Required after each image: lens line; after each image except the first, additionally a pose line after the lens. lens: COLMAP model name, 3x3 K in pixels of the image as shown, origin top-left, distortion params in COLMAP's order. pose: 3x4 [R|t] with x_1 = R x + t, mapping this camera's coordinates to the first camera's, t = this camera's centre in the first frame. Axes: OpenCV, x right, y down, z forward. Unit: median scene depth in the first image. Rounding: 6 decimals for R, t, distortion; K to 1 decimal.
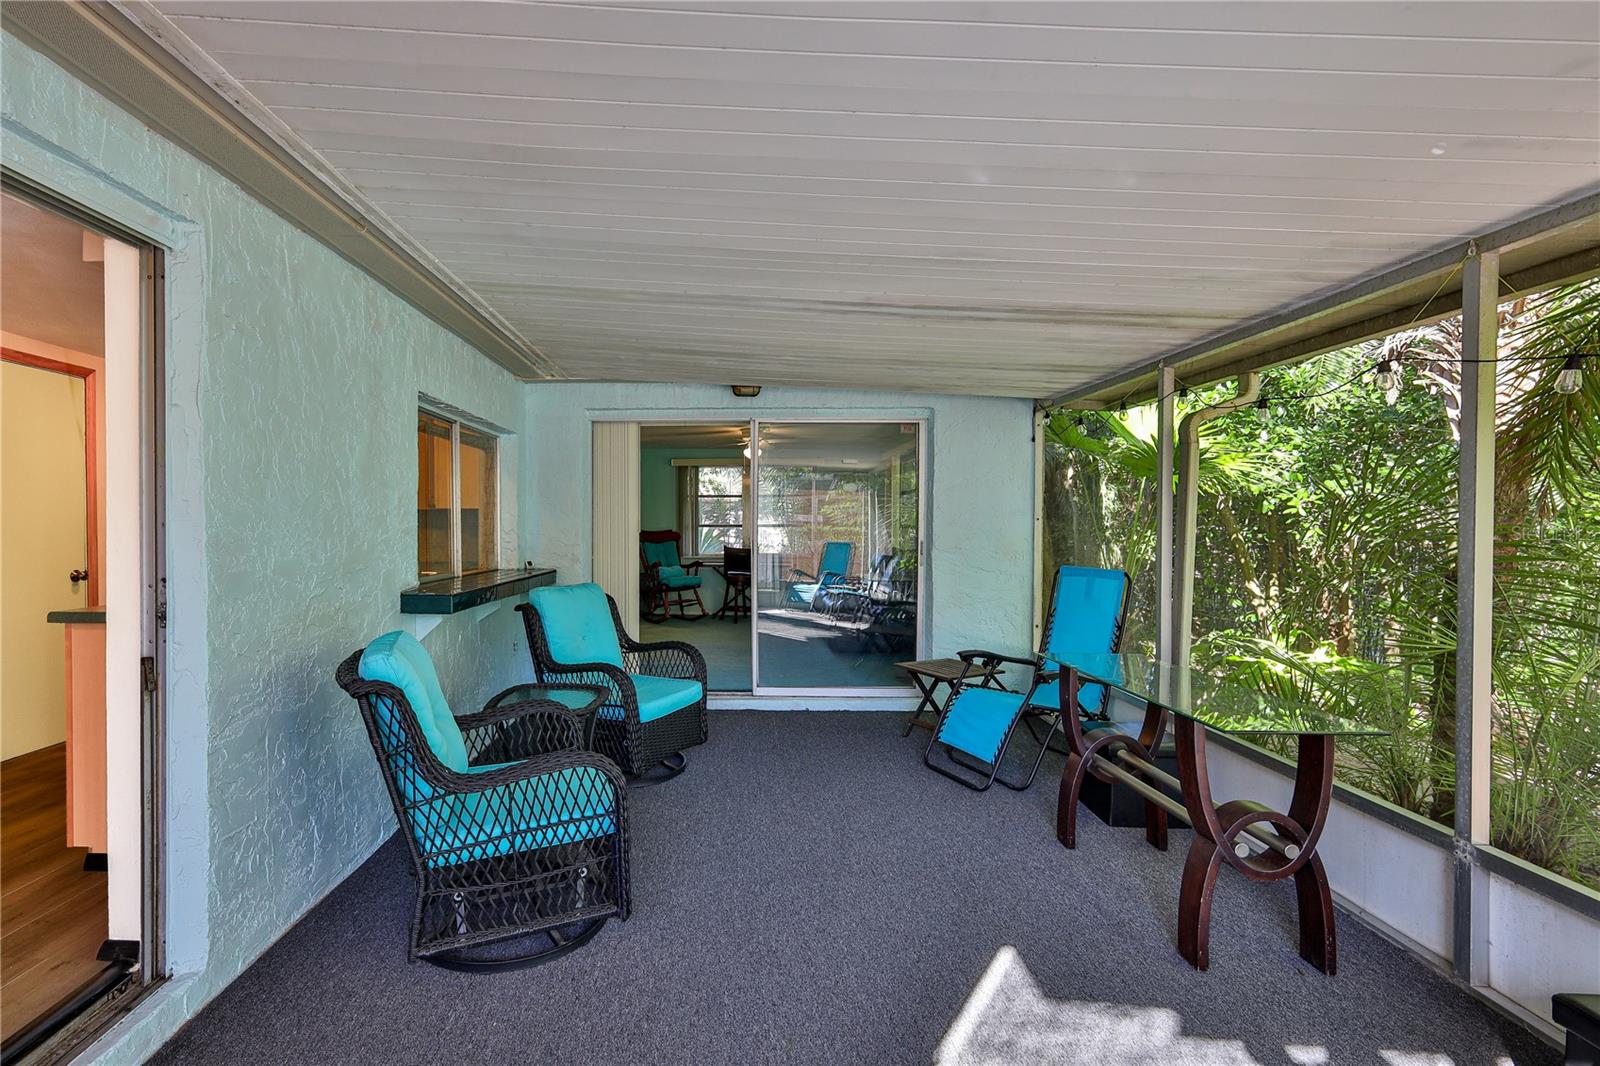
lens RADIAL K [[659.3, 0, 800.0], [0, 659.3, 533.0], [0, 0, 1]] dist [0.000141, -0.000103]
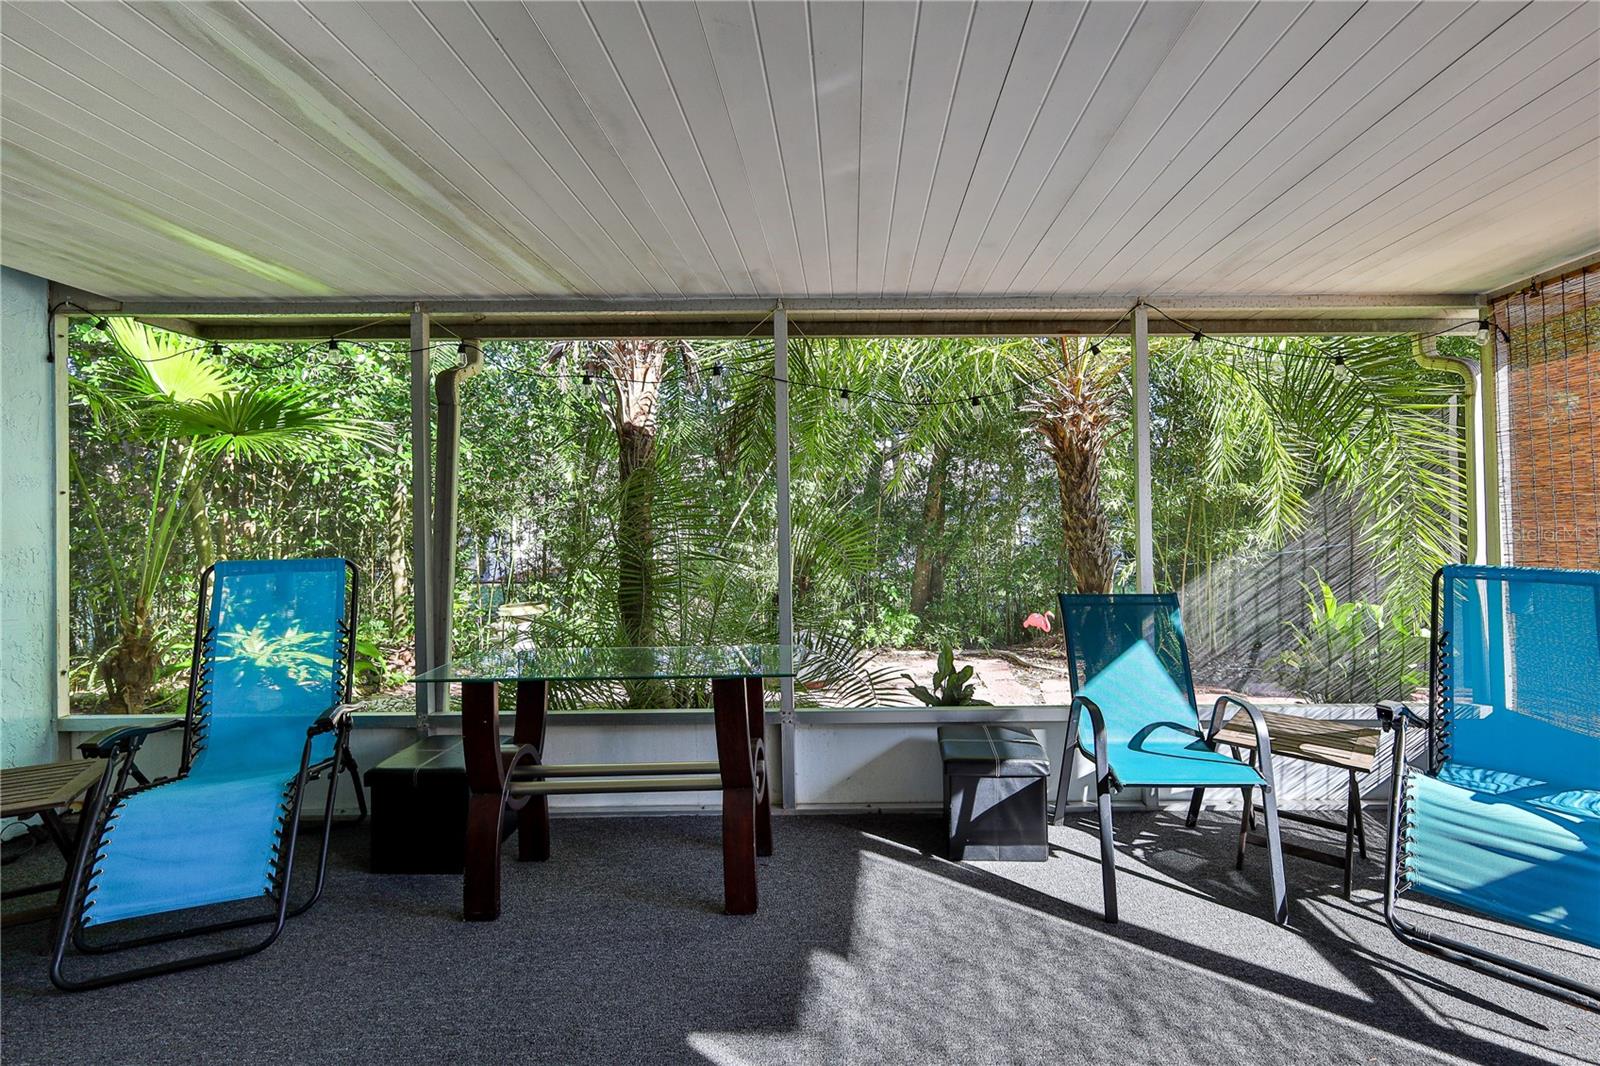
lens RADIAL K [[652.5, 0, 802.5], [0, 652.5, 521.1], [0, 0, 1]] dist [-0.001480, -0.000306]
pose [[0.139153, 0.006724, 0.990248, -0.303328], [0.022028, 0.999708, -0.009884, 0.058279], [-0.990026, 0.023188, 0.138964, 0.610097]]
